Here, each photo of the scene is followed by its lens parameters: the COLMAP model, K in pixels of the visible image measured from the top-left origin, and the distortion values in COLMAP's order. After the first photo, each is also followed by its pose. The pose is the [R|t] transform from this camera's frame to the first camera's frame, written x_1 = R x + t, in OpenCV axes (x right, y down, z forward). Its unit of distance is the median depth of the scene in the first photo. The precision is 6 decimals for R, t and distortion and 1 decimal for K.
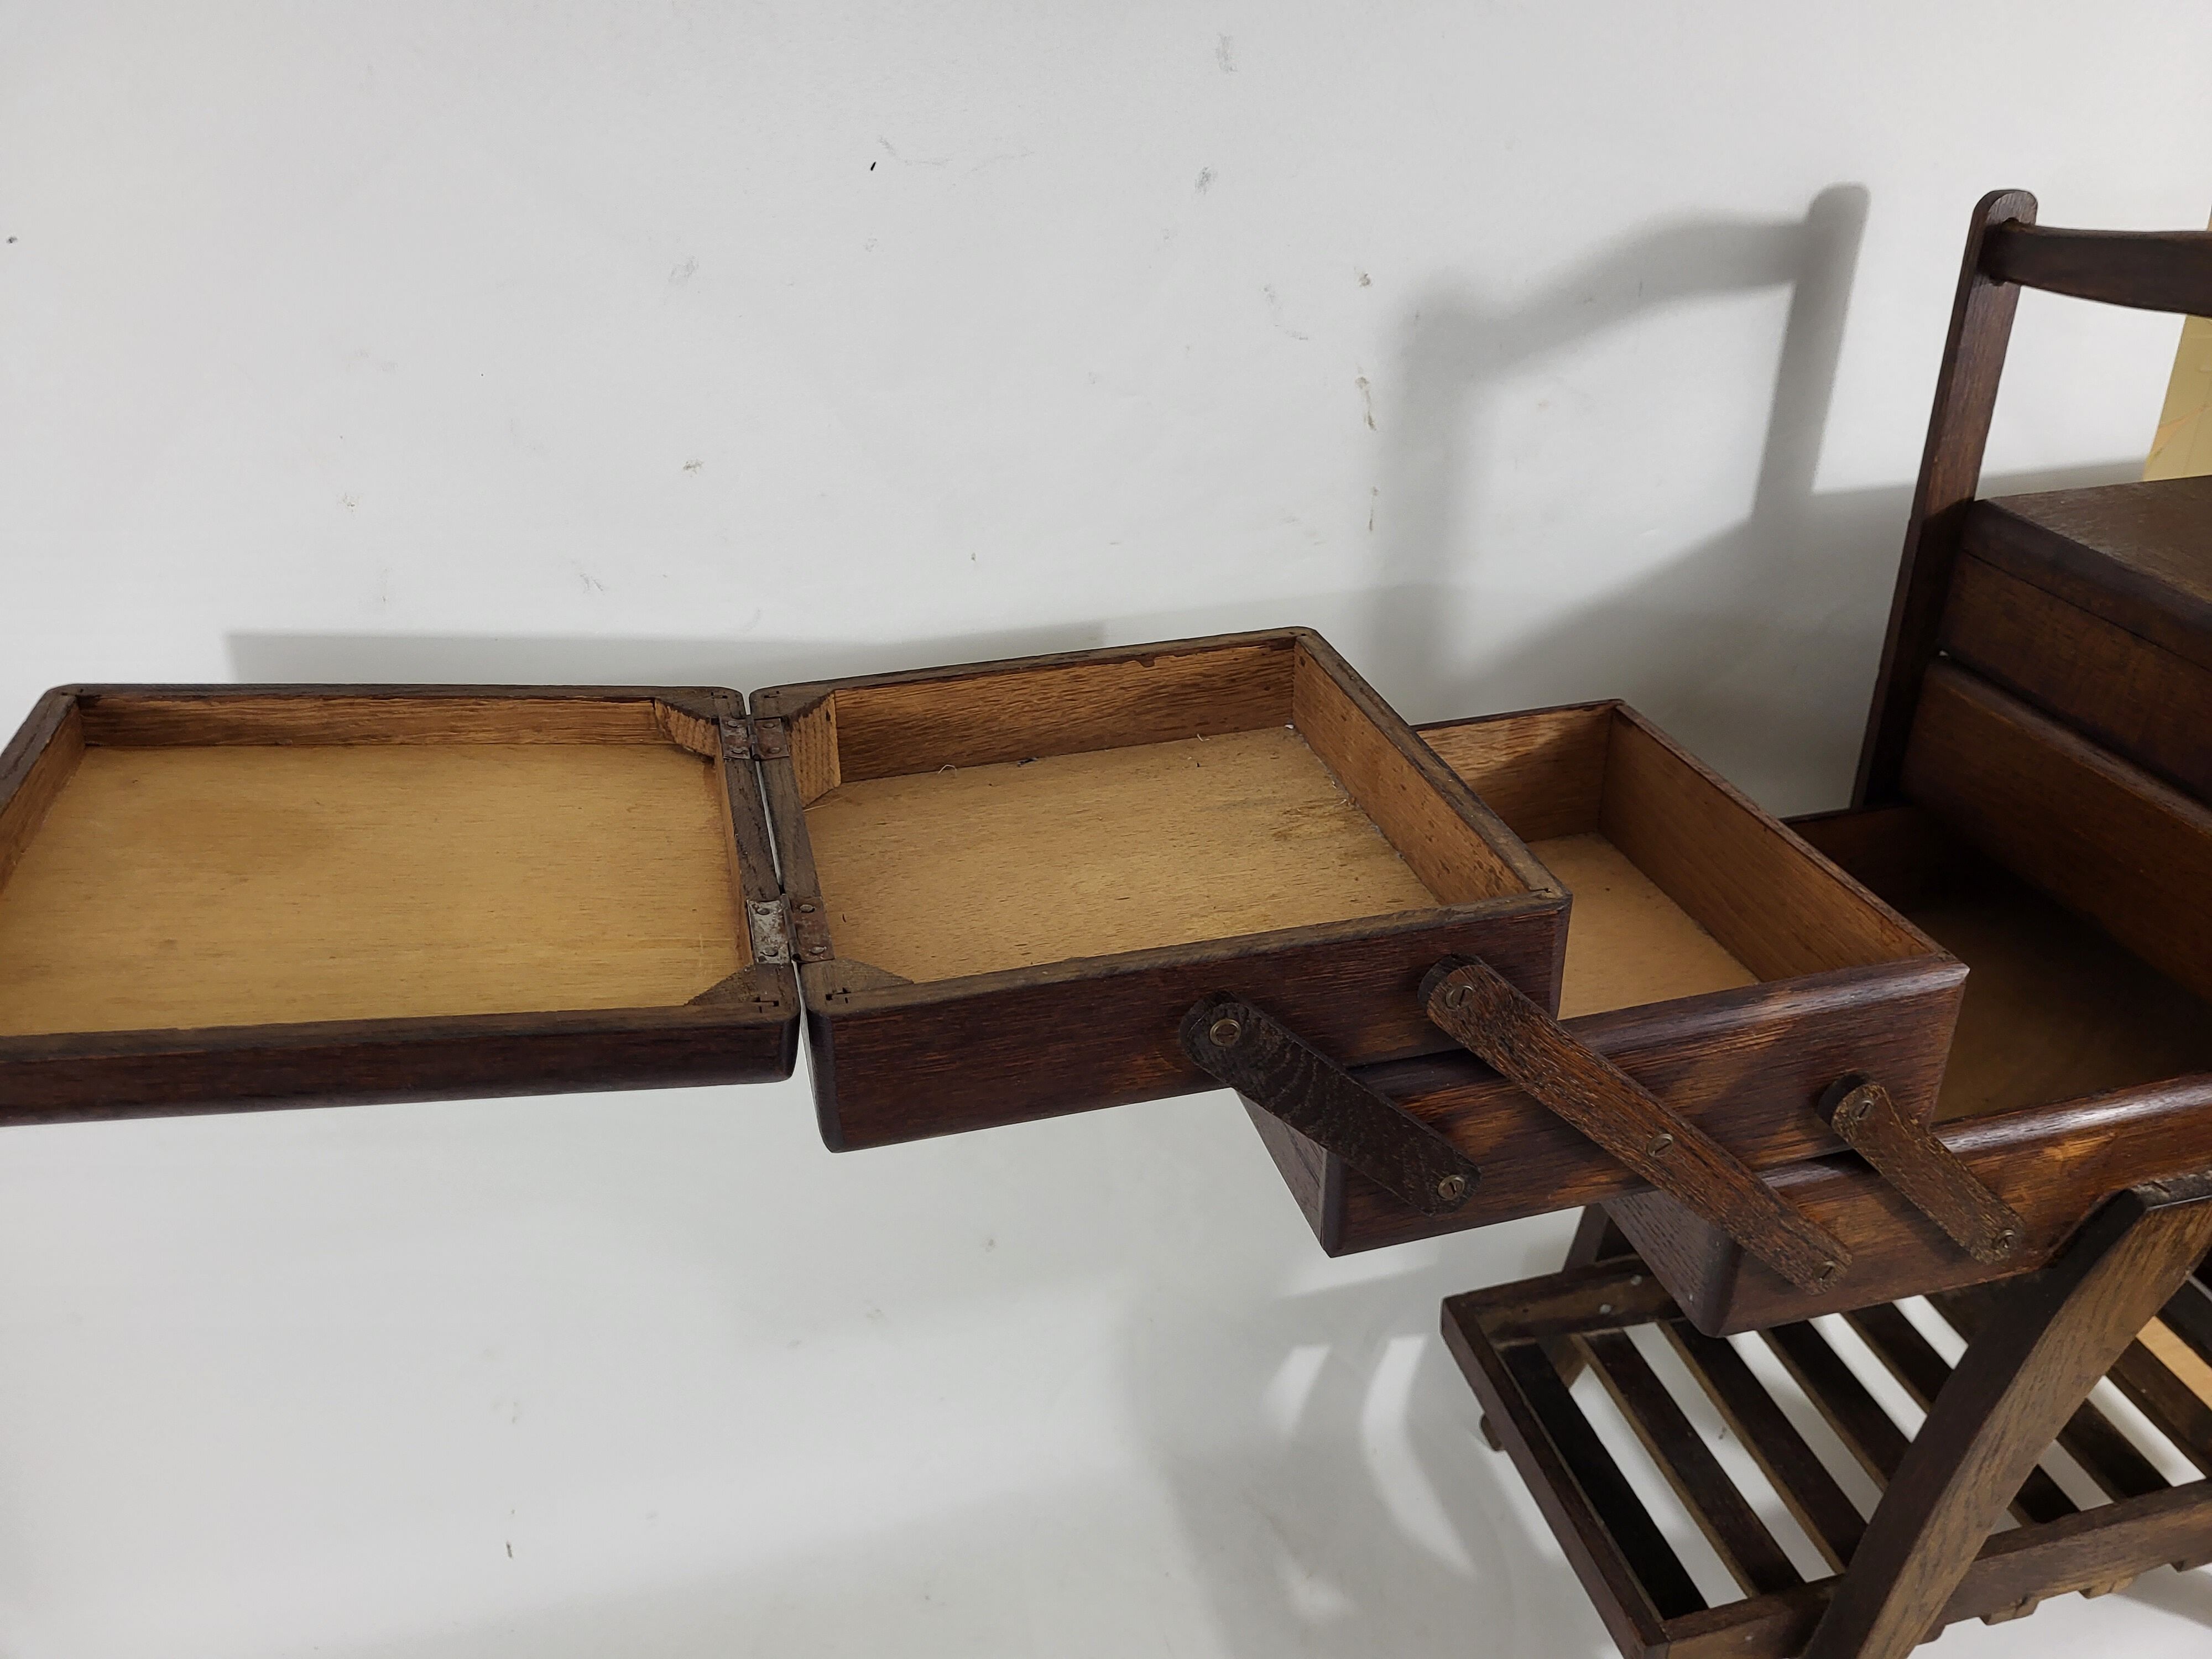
lens RADIAL K [[1706.2, 0, 1107.0], [0, 1706.2, 813.7], [0, 0, 1]] dist [0.005909, -0.024570]
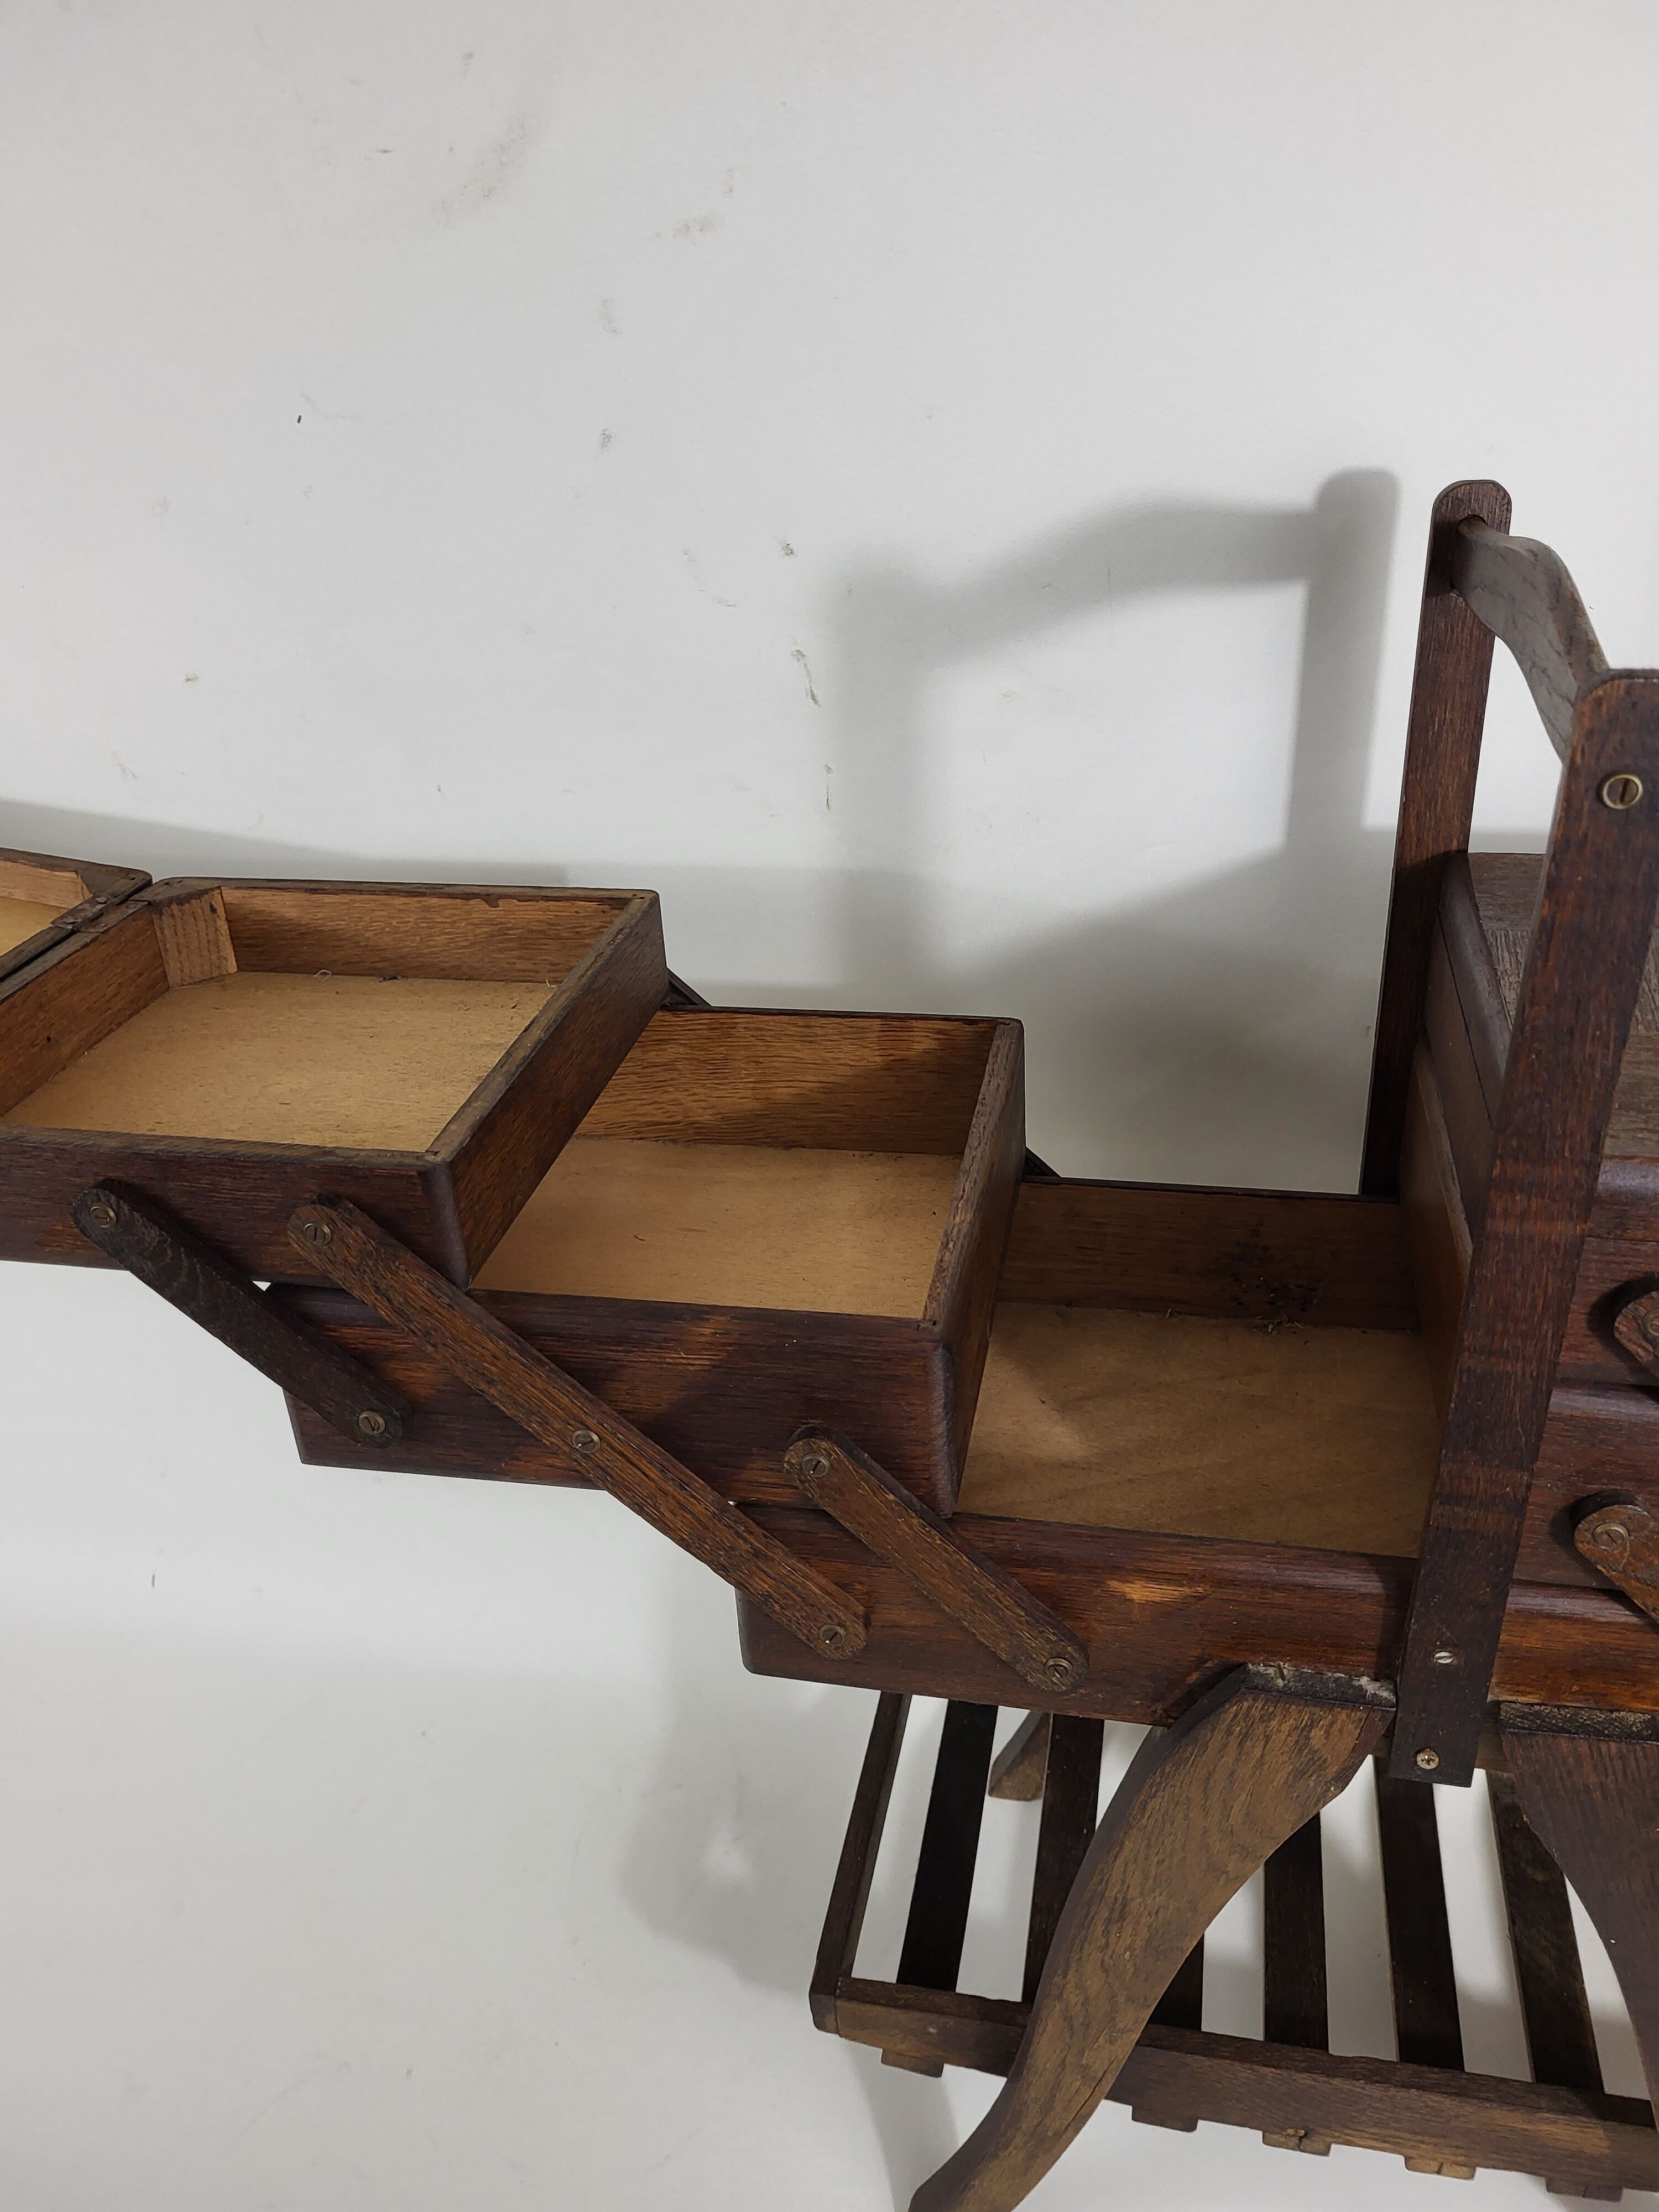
lens RADIAL K [[1706.2, 0, 840.9], [0, 1706.2, 1117.4], [0, 0, 1]] dist [0.005909, -0.024570]
pose [[0.902090, 0.184328, -0.390202, 0.648830], [-0.174953, 0.982760, 0.059782, -0.059059], [0.394494, 0.014338, 0.918787, 0.123094]]
